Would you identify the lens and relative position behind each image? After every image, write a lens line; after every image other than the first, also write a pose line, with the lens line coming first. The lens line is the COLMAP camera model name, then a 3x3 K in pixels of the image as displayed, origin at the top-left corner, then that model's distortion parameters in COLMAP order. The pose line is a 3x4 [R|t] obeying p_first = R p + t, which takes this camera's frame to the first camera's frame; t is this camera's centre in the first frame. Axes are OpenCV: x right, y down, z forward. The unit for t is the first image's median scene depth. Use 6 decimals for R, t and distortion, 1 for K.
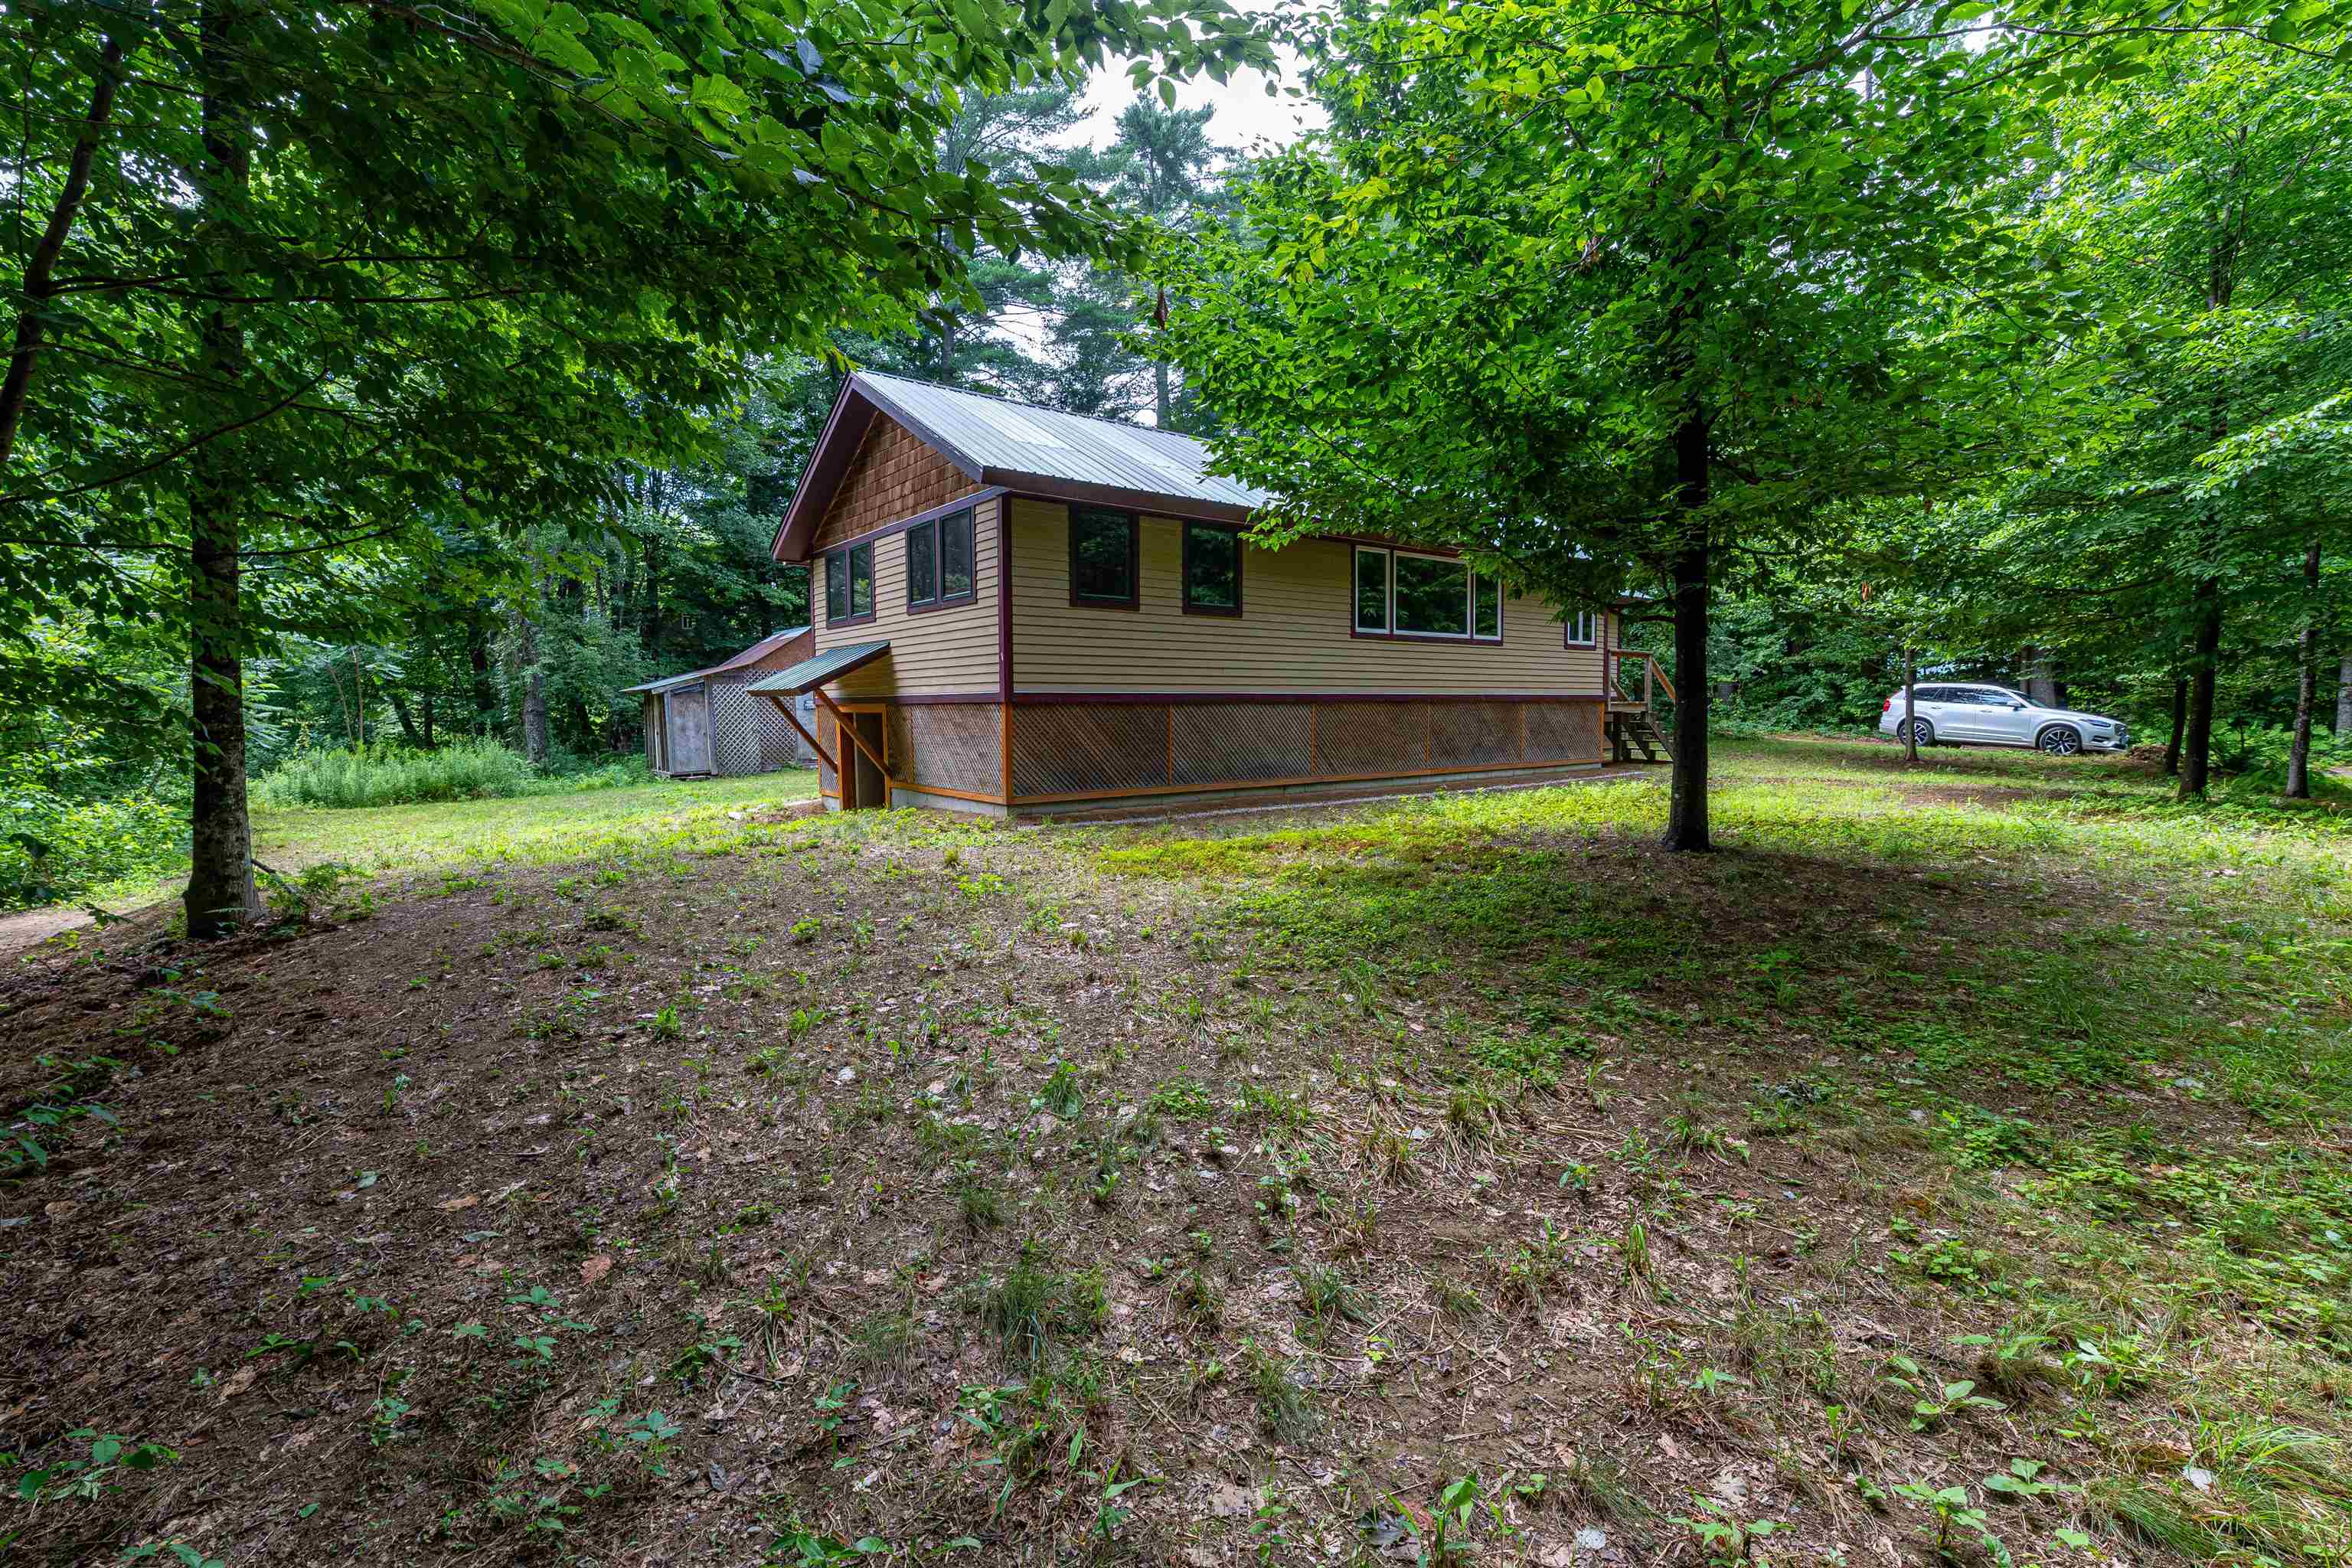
lens RADIAL K [[1015.0, 0, 1183.9], [0, 1015.0, 787.7], [0, 0, 1]] dist [0.001260, 0.000305]
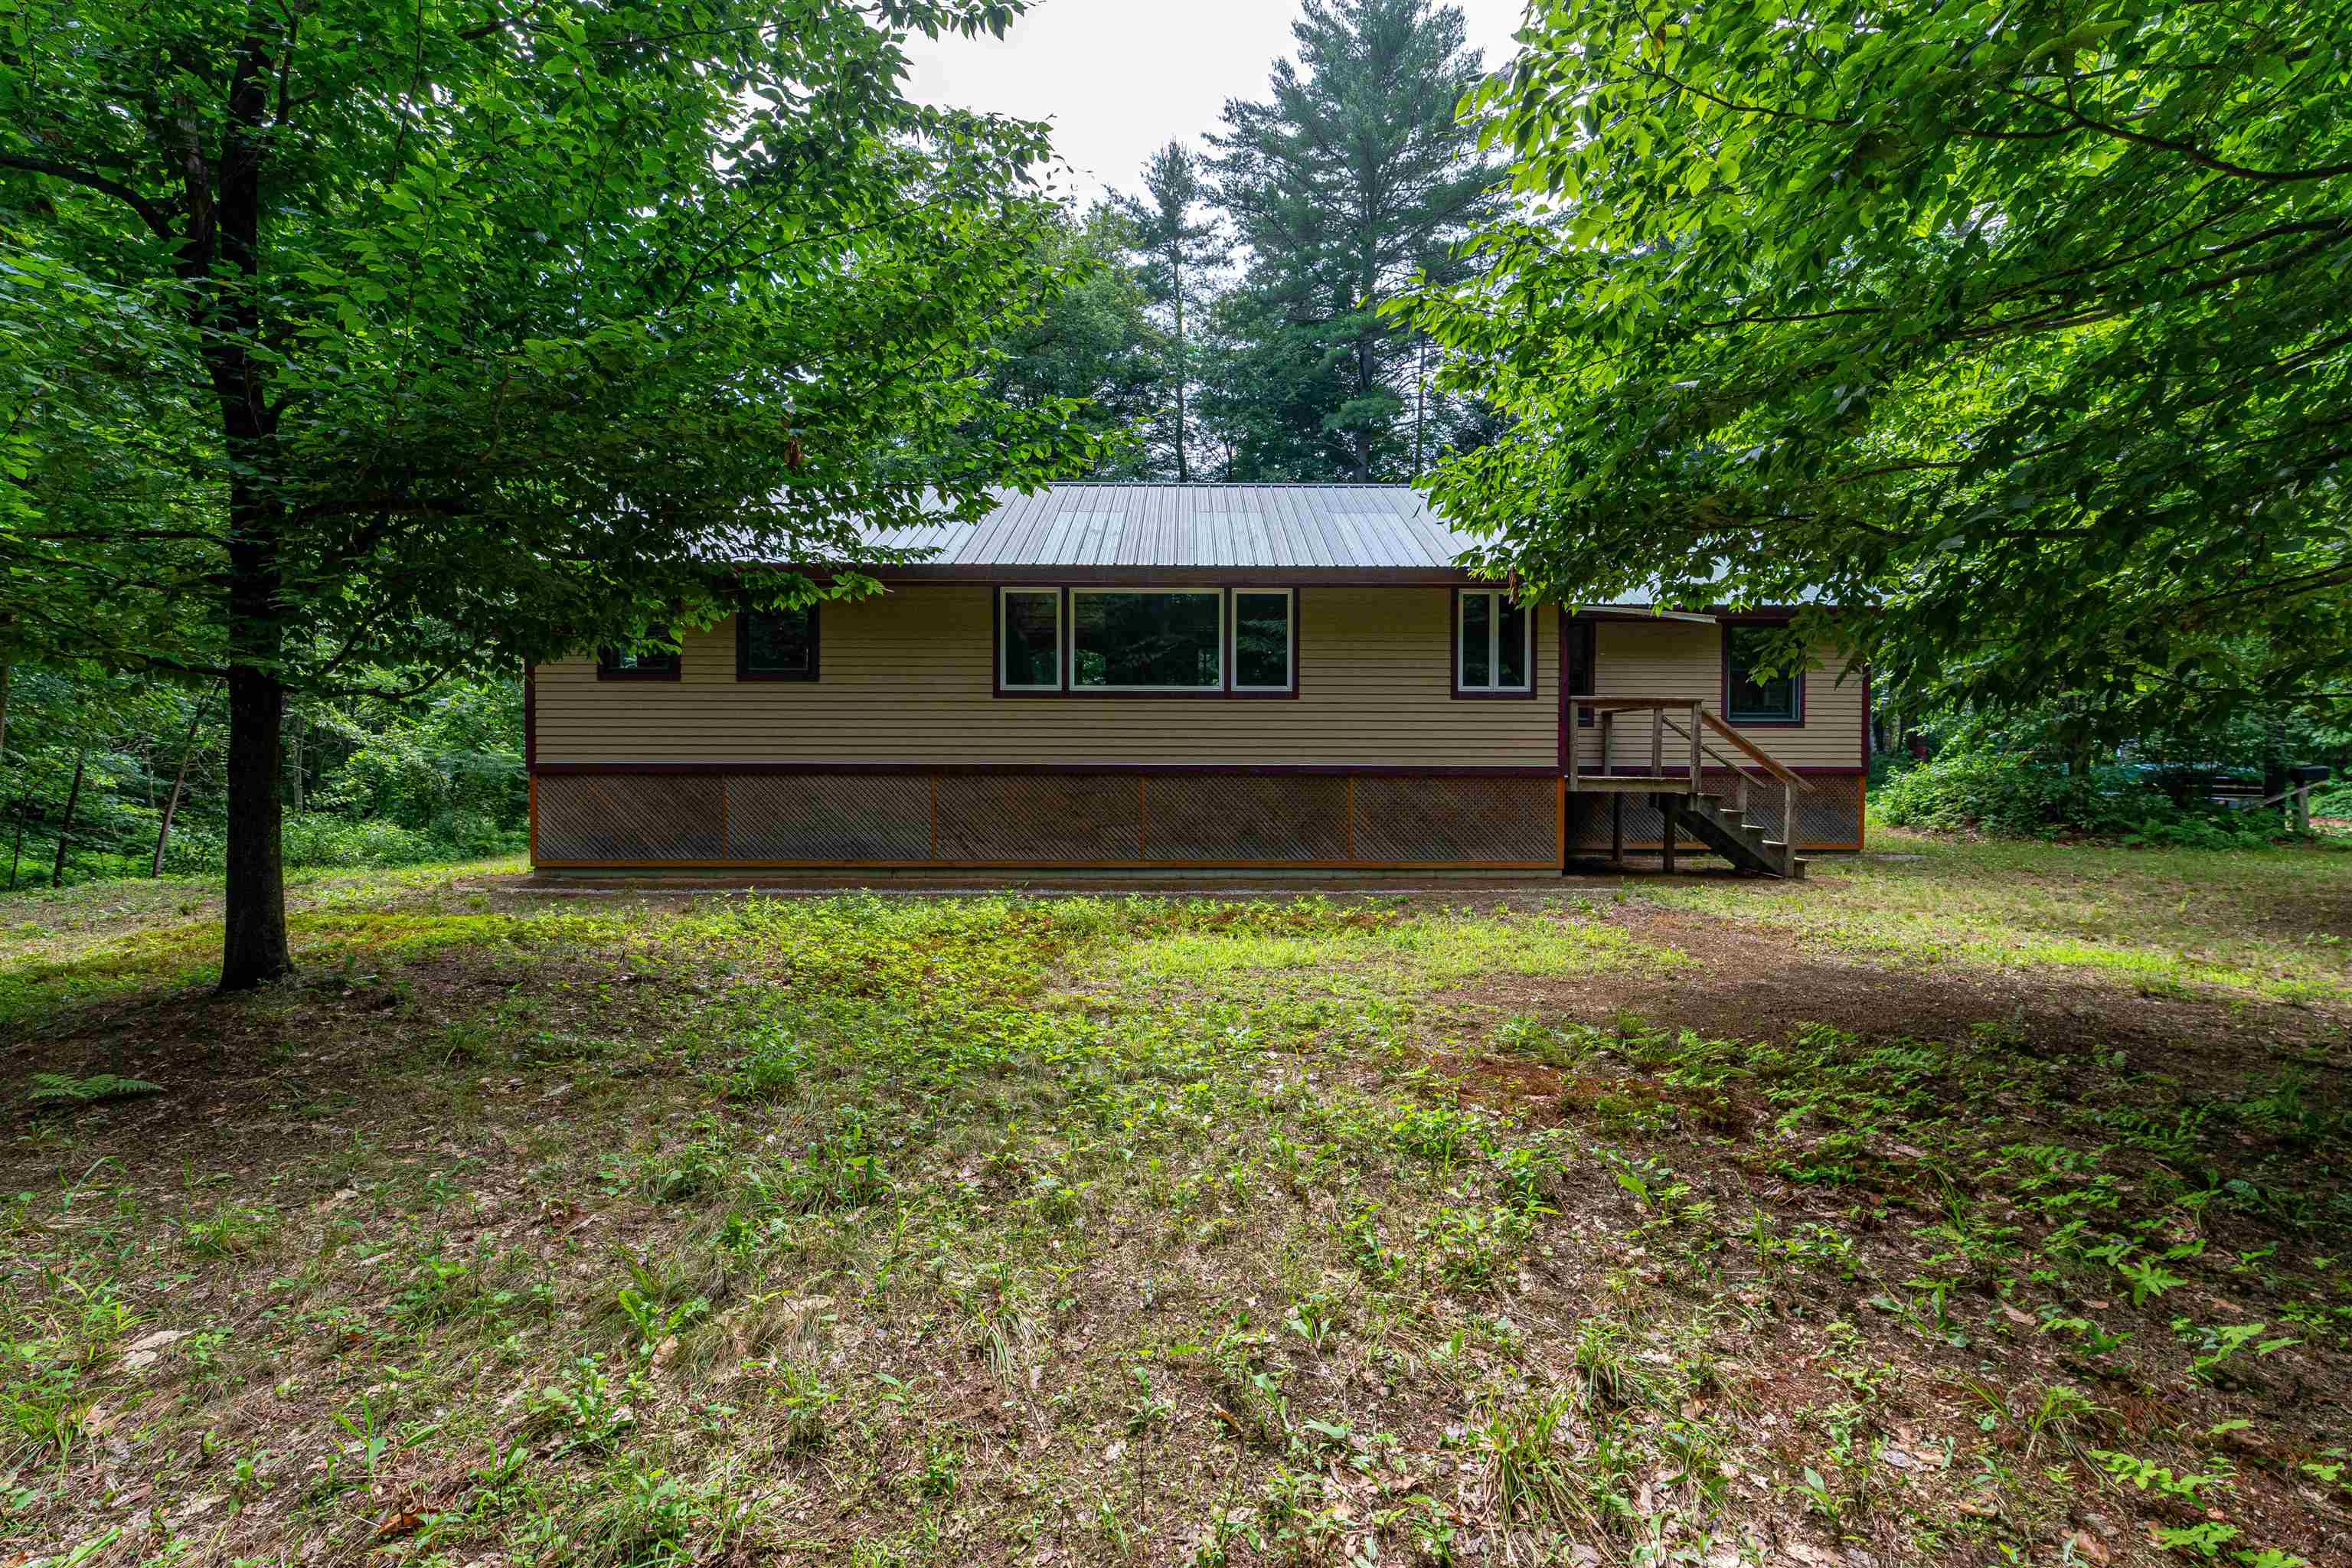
lens RADIAL K [[979.5, 0, 1176.0], [0, 979.5, 784.0], [0, 0, 1]] dist [0.001540, -0.000291]
pose [[0.799602, 0.002059, -0.600527, 0.778701], [-0.055074, 0.996031, -0.069917, -0.029459], [0.598000, 0.088979, 0.796542, 0.461757]]
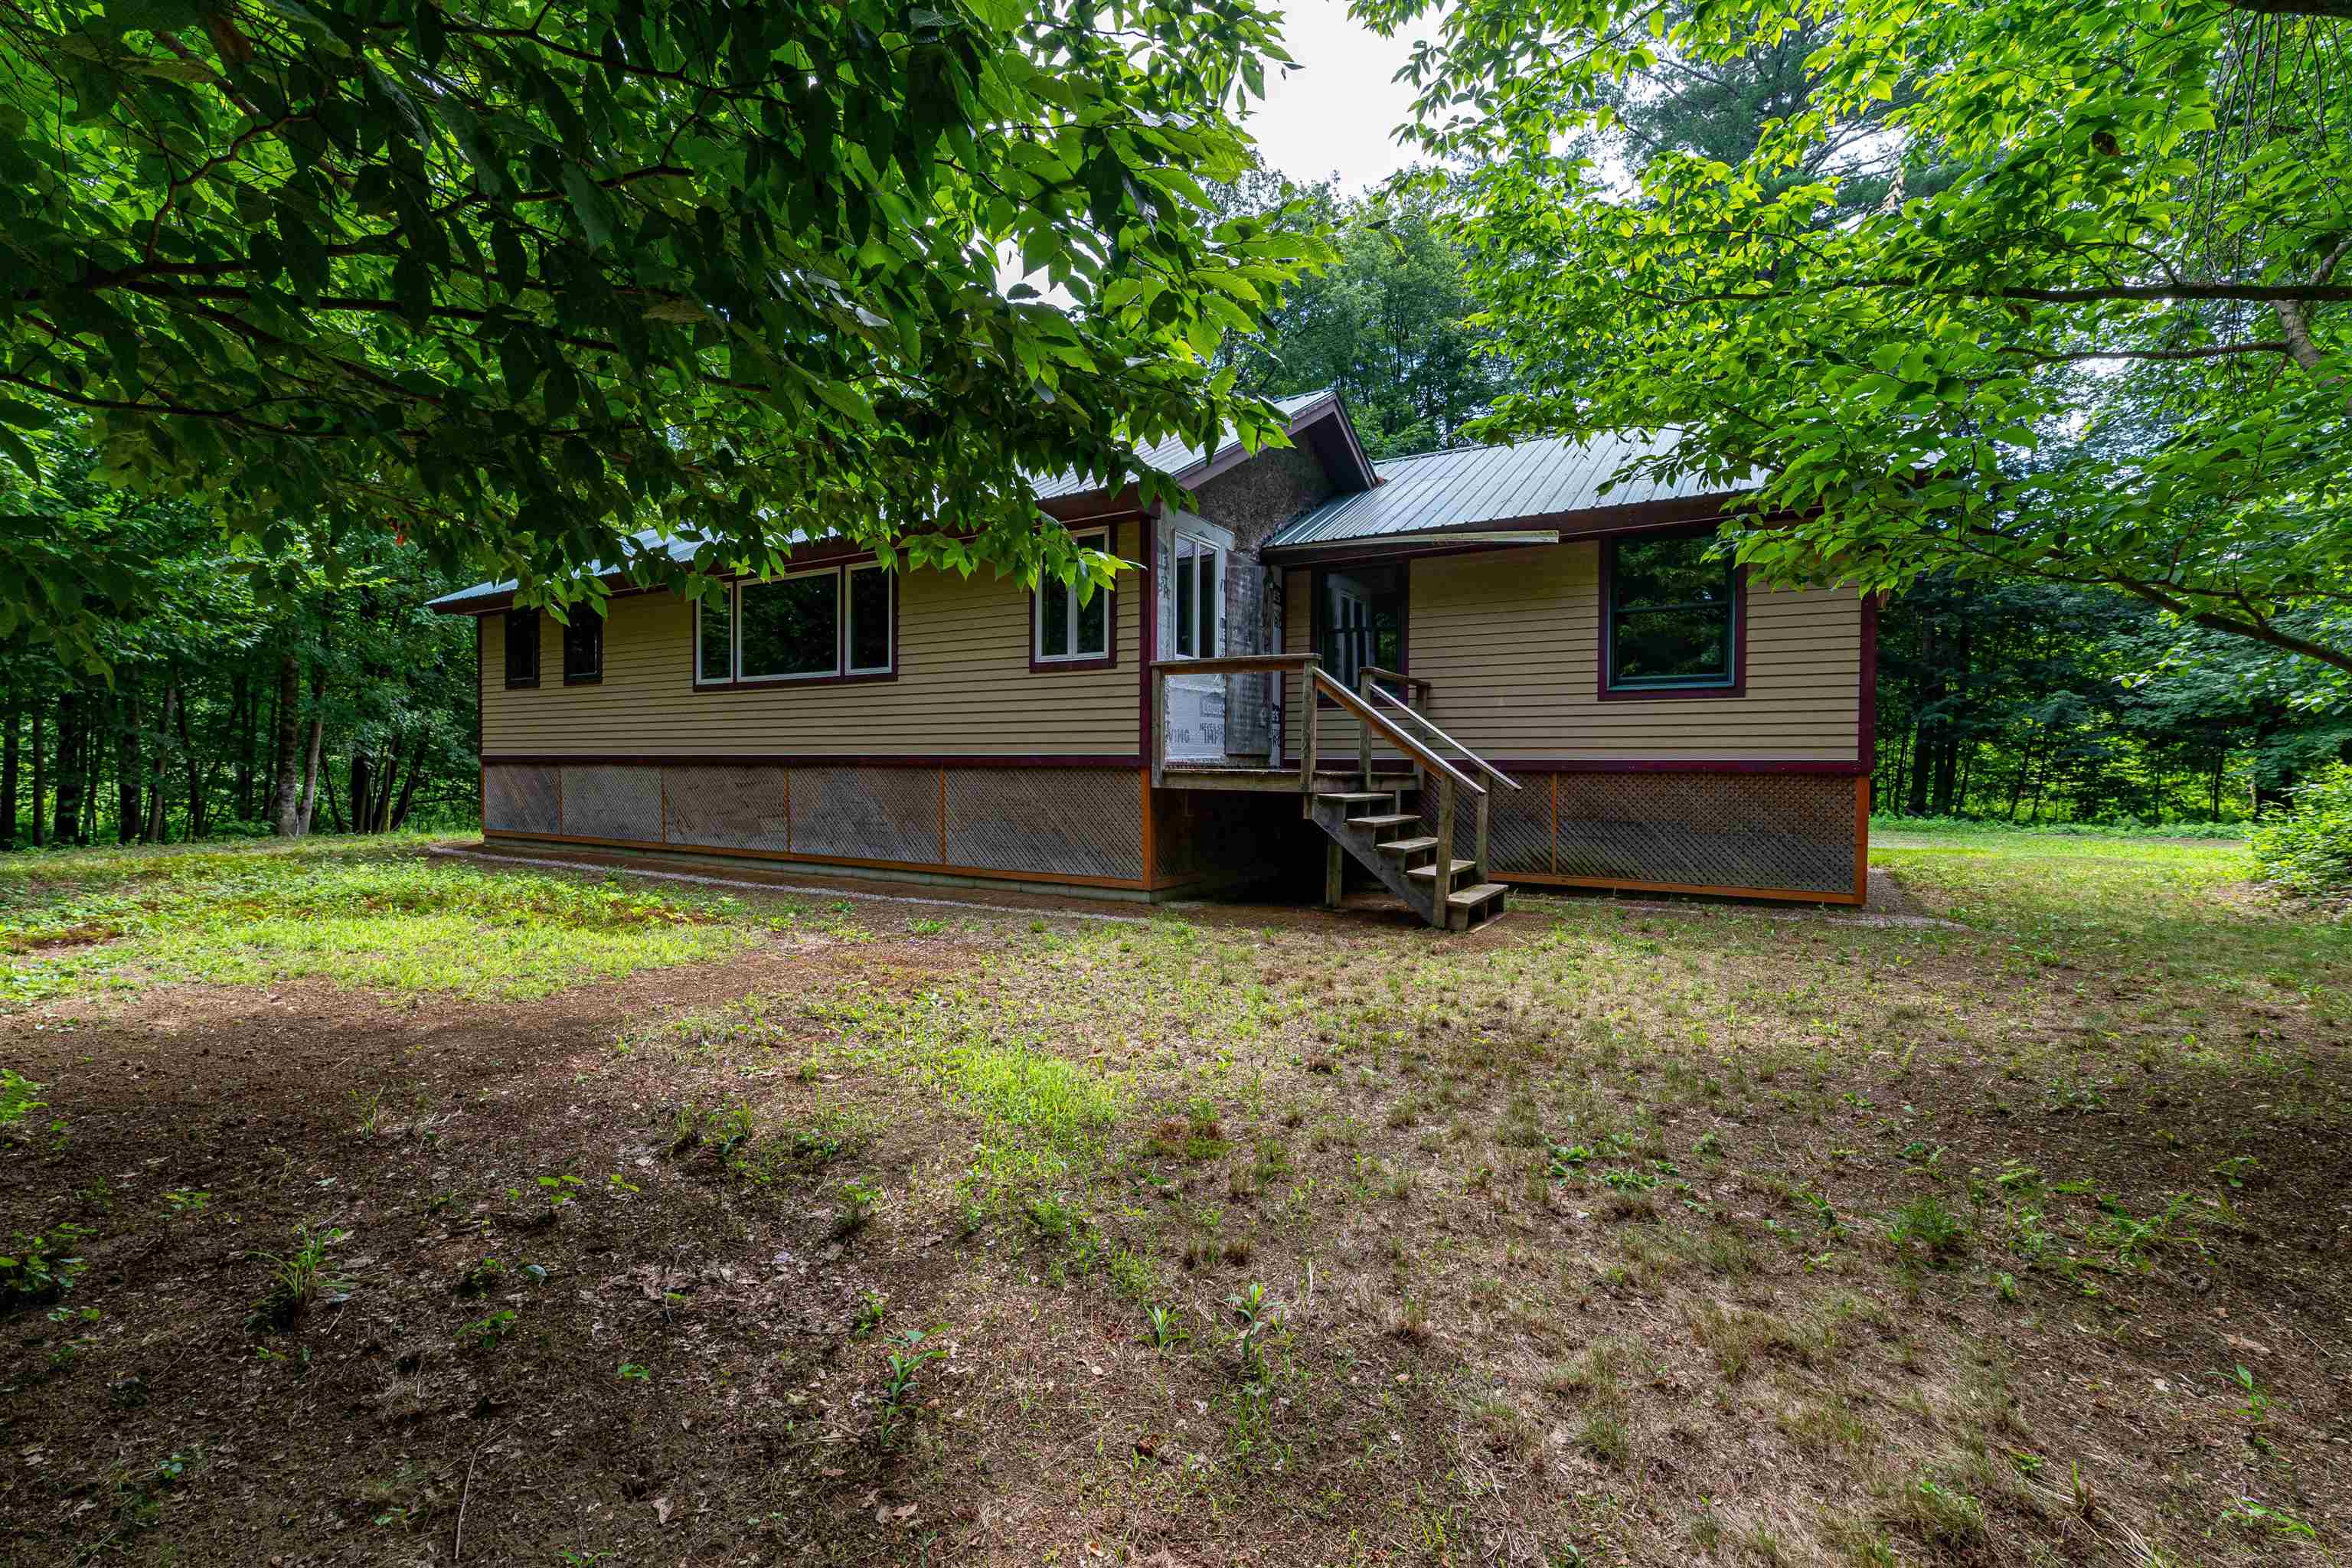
lens RADIAL K [[1015.0, 0, 1183.9], [0, 1015.0, 787.7], [0, 0, 1]] dist [0.001260, 0.000305]
pose [[0.347533, 0.021513, -0.937421, 1.161700], [-0.088041, 0.996069, -0.009780, -0.094827], [0.933525, 0.085930, 0.348061, 1.113307]]
